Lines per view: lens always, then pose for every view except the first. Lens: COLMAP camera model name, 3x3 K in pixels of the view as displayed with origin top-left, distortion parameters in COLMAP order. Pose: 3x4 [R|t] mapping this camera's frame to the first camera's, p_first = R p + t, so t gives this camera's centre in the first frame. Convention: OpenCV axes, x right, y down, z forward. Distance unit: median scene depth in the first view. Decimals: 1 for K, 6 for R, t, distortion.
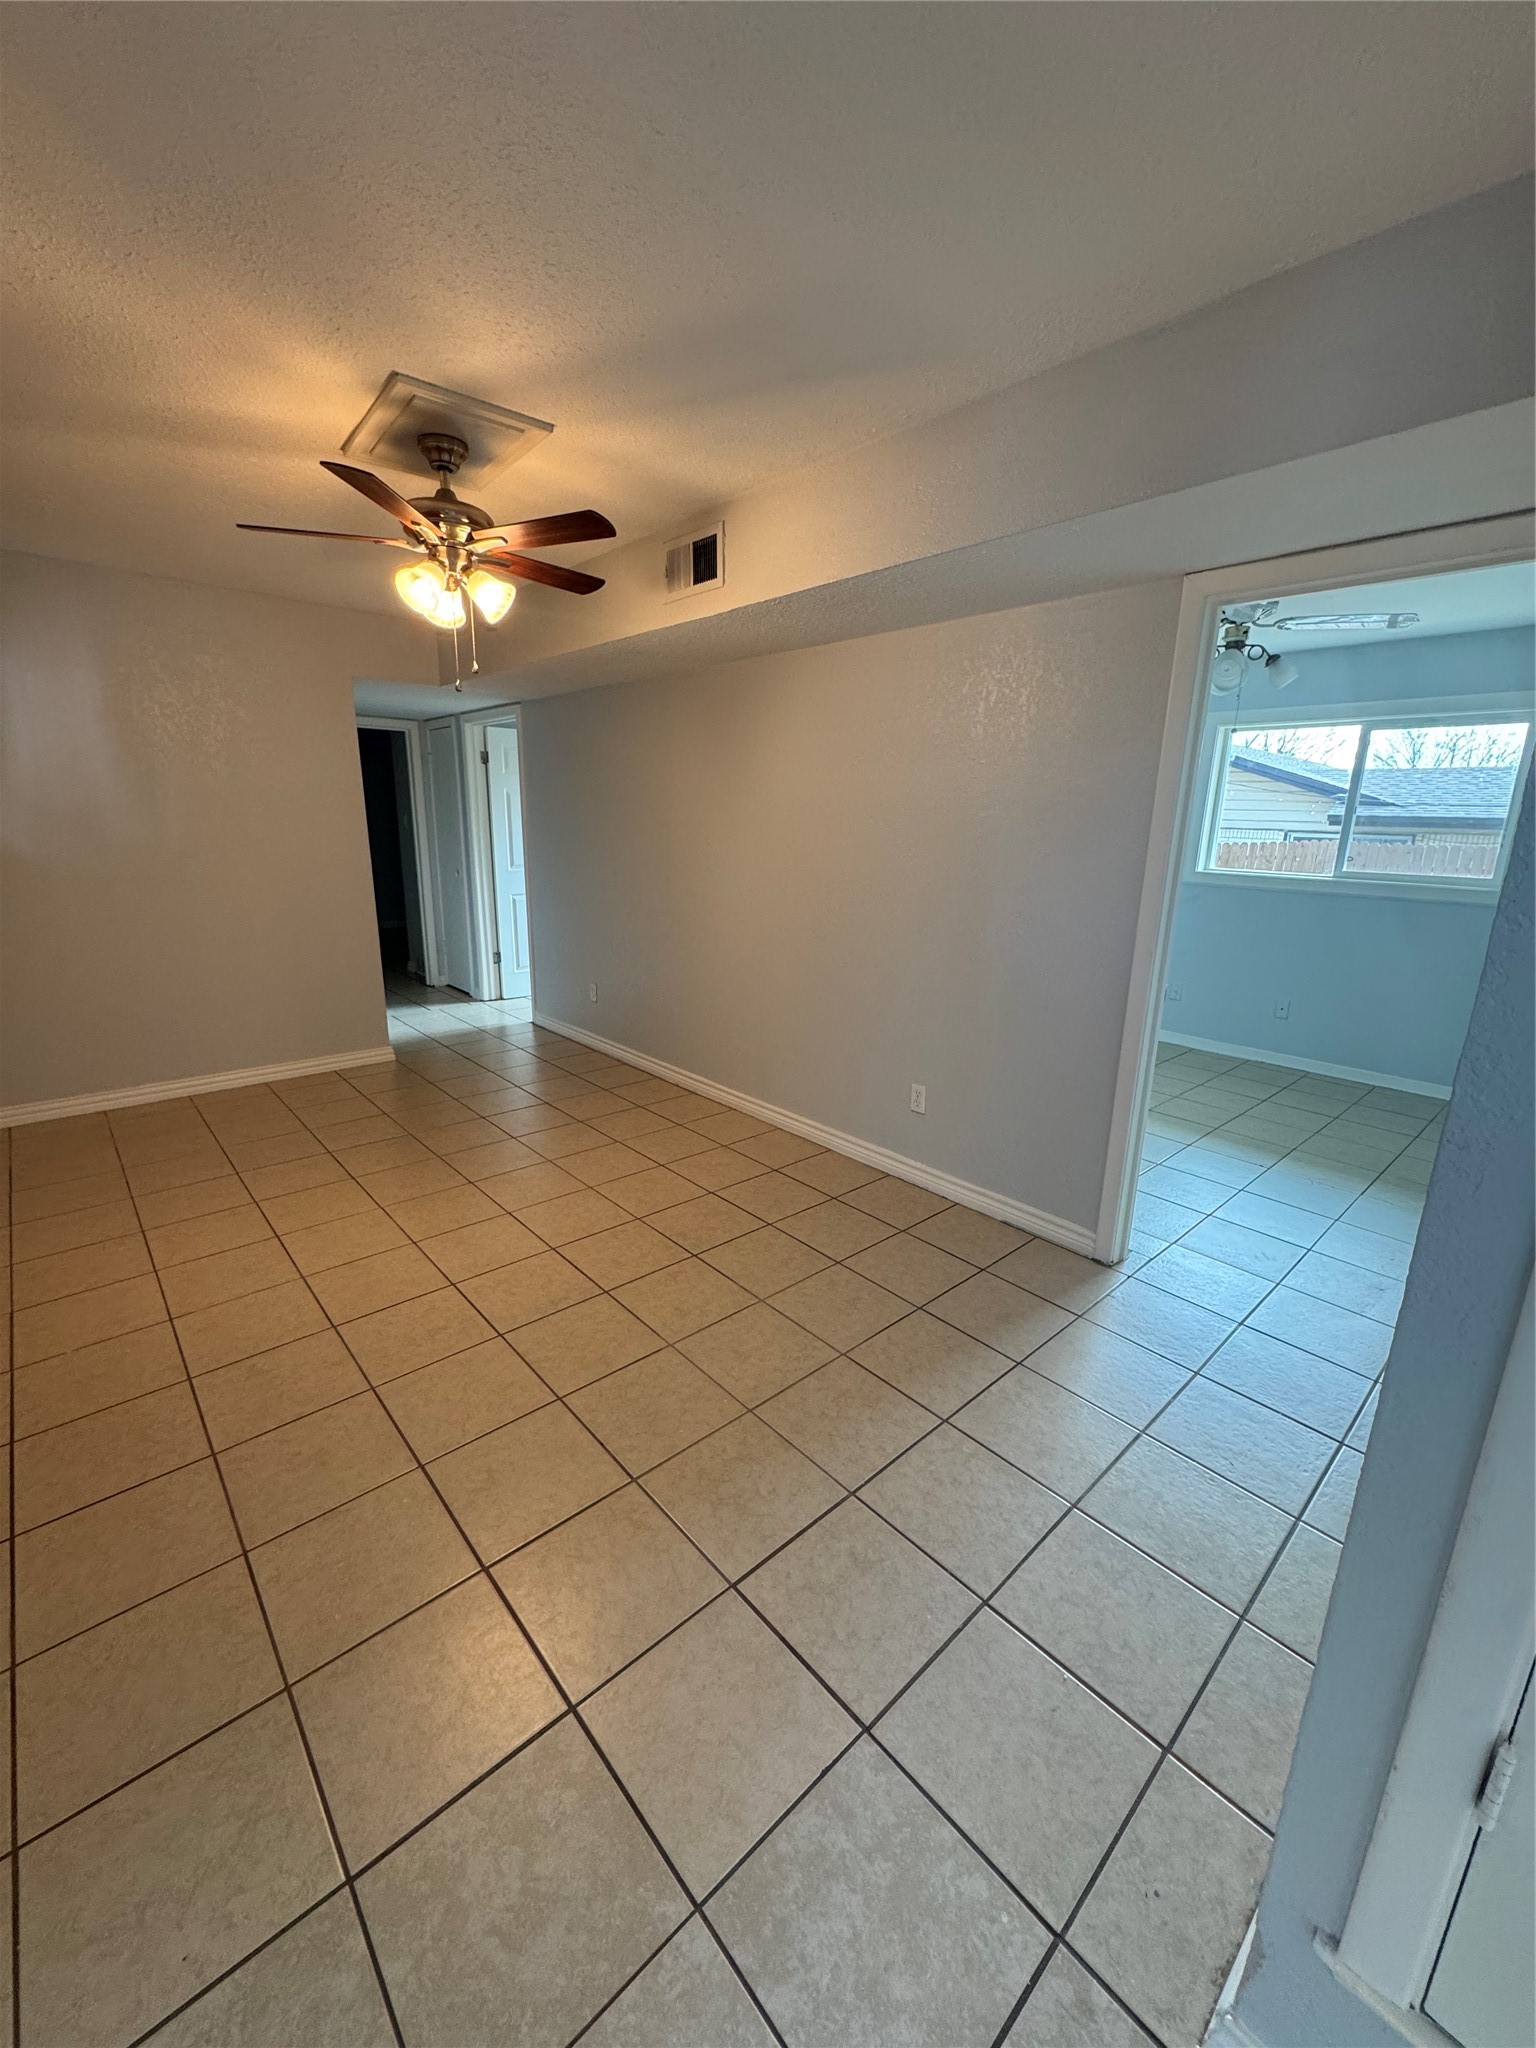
lens RADIAL K [[816.7, 0, 772.2], [0, 816.7, 1026.4], [0, 0, 1]] dist [-0.003236, 0.000547]
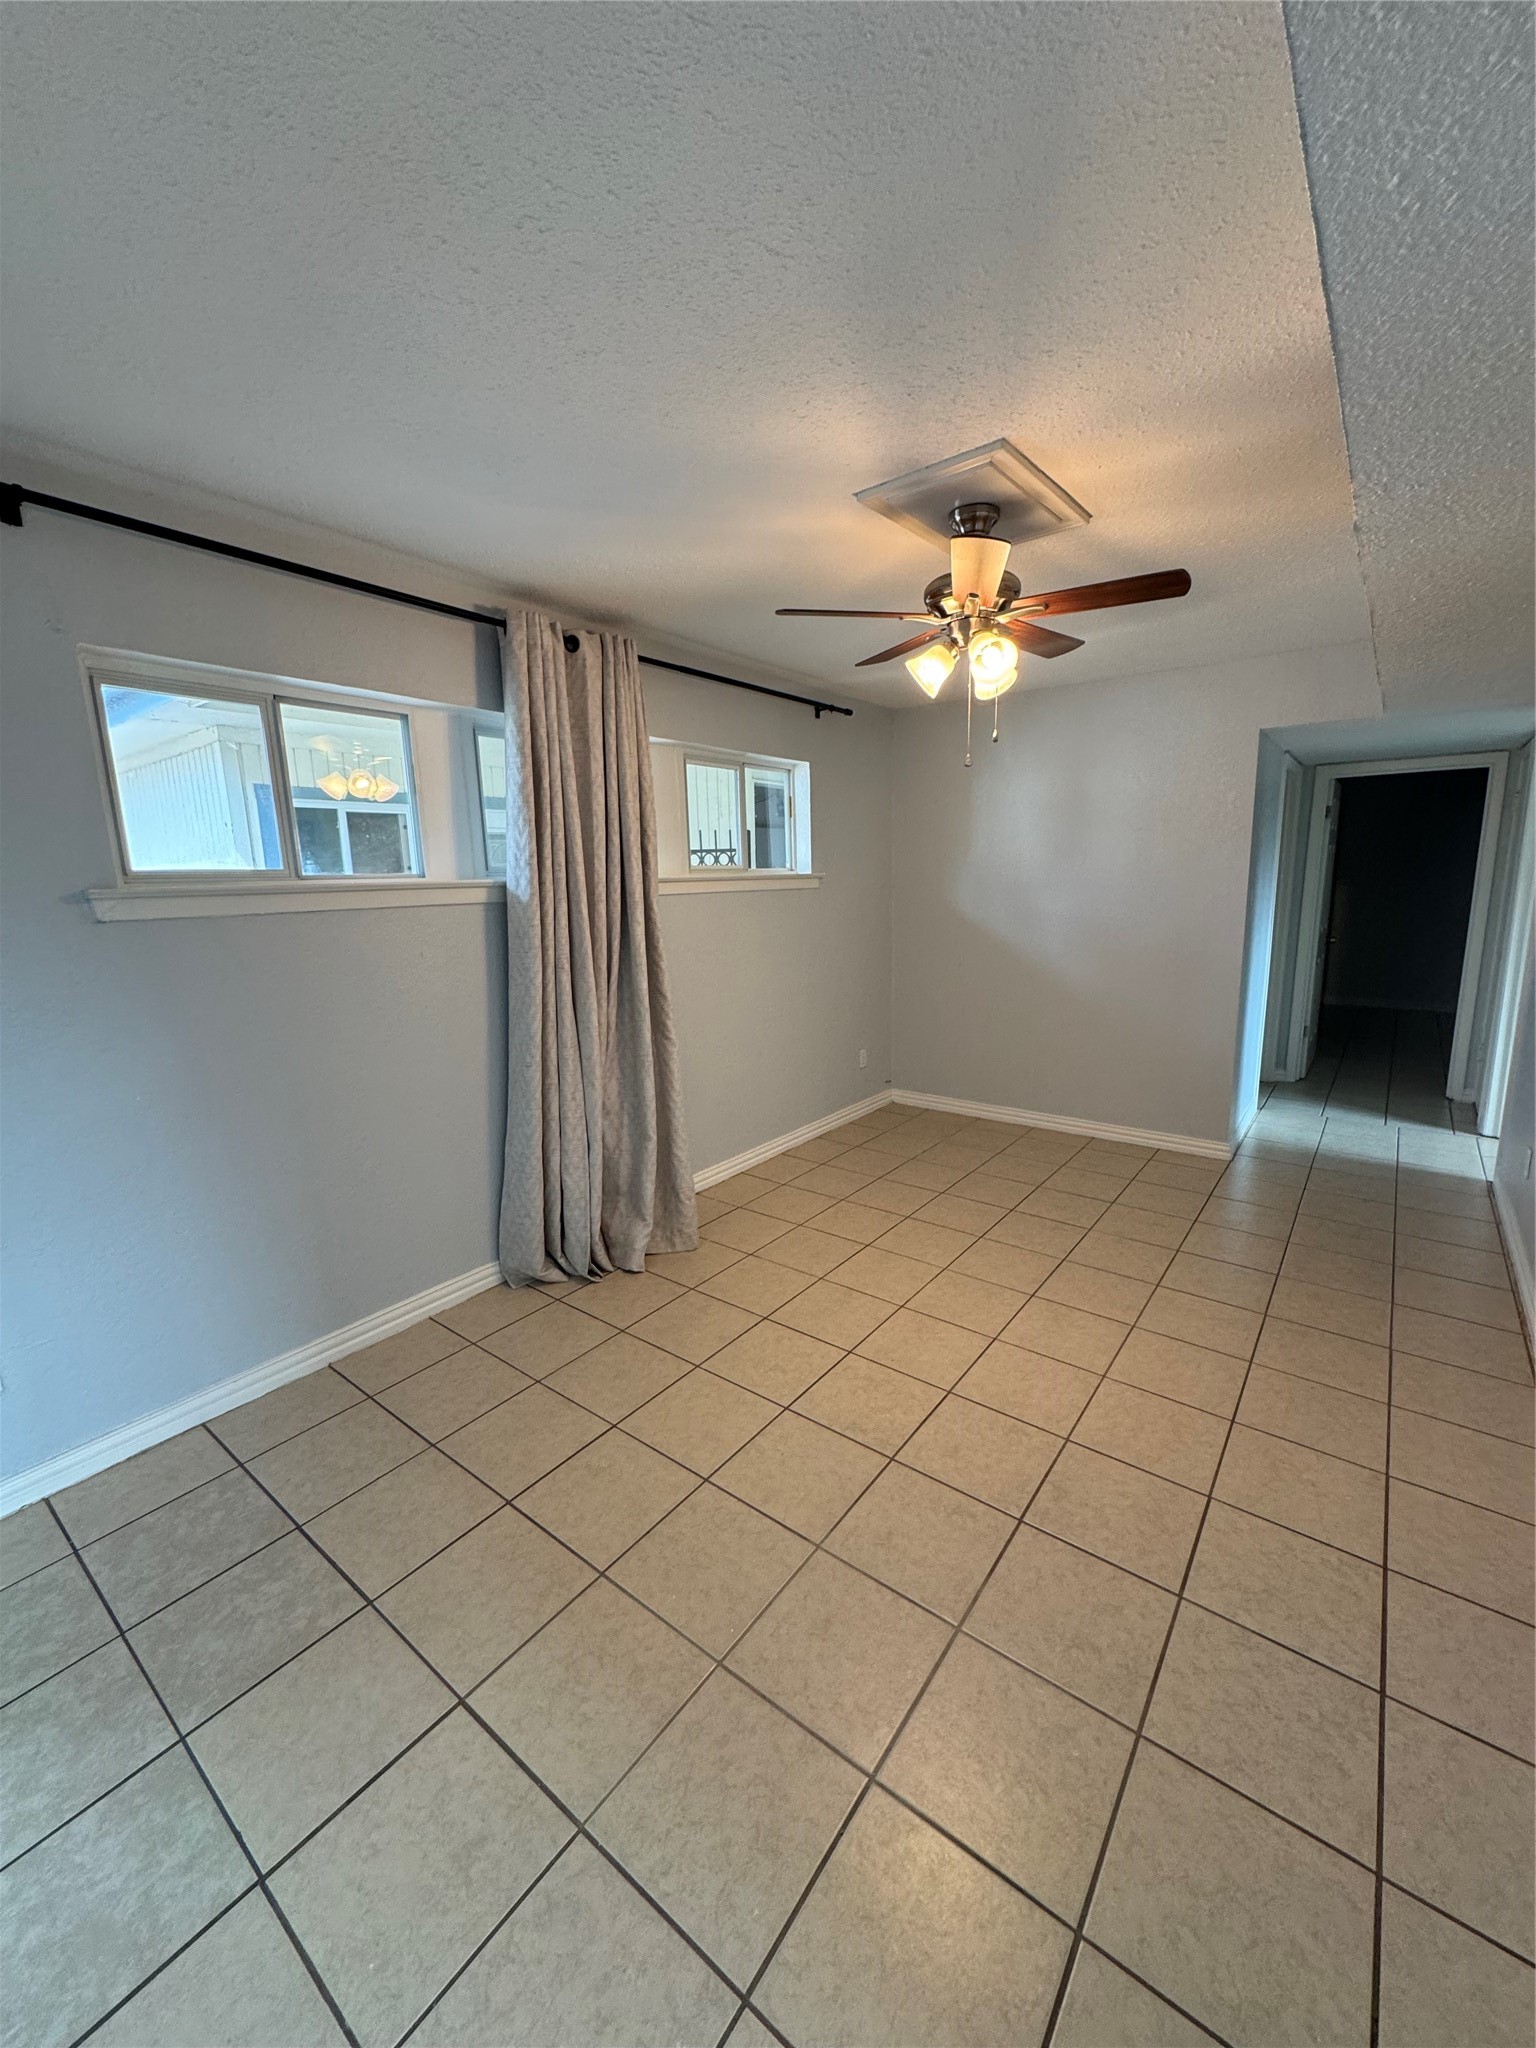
lens RADIAL K [[816.7, 0, 769.7], [0, 816.7, 1023.0], [0, 0, 1]] dist [-0.003236, 0.000547]
pose [[0.172360, 0.153701, -0.972969, 0.475302], [-0.218950, 0.969019, 0.114290, -0.160152], [0.960392, 0.193333, 0.200673, 0.575742]]
